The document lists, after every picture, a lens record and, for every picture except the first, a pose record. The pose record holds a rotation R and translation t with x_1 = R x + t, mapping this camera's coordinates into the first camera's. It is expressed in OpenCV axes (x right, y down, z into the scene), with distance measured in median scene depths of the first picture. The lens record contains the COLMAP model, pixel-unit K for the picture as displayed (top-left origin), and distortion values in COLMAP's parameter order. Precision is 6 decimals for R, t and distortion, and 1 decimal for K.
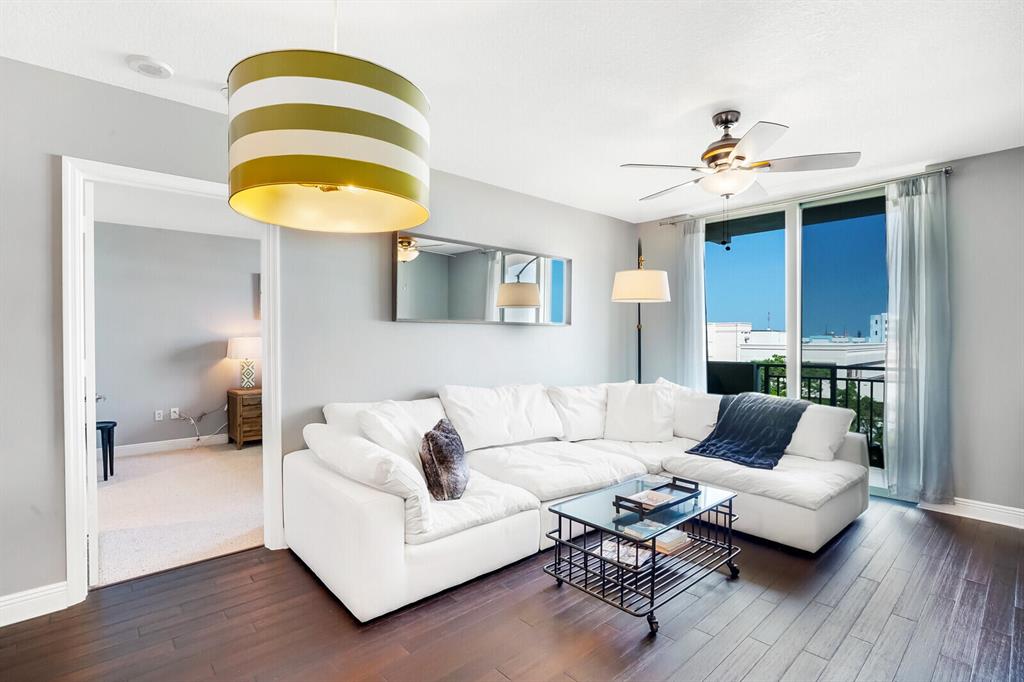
lens RADIAL K [[483.7, 0, 512.0], [0, 483.7, 341.0], [0, 0, 1]] dist [-0.017282, 0.000257]
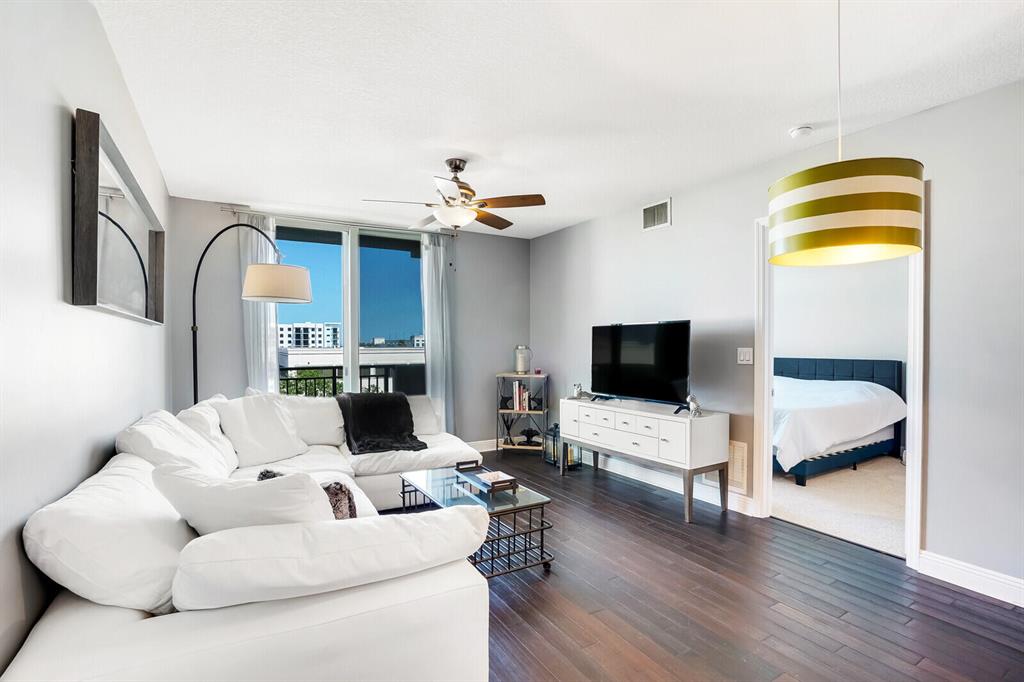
lens RADIAL K [[474.8, 0, 512.0], [0, 474.8, 341.0], [0, 0, 1]] dist [-0.048281, 0.000093]
pose [[0.216419, 0.004637, 0.976289, -0.455416], [0.008709, 0.999940, -0.006680, 0.001128], [-0.976262, 0.009948, 0.216366, 0.387641]]
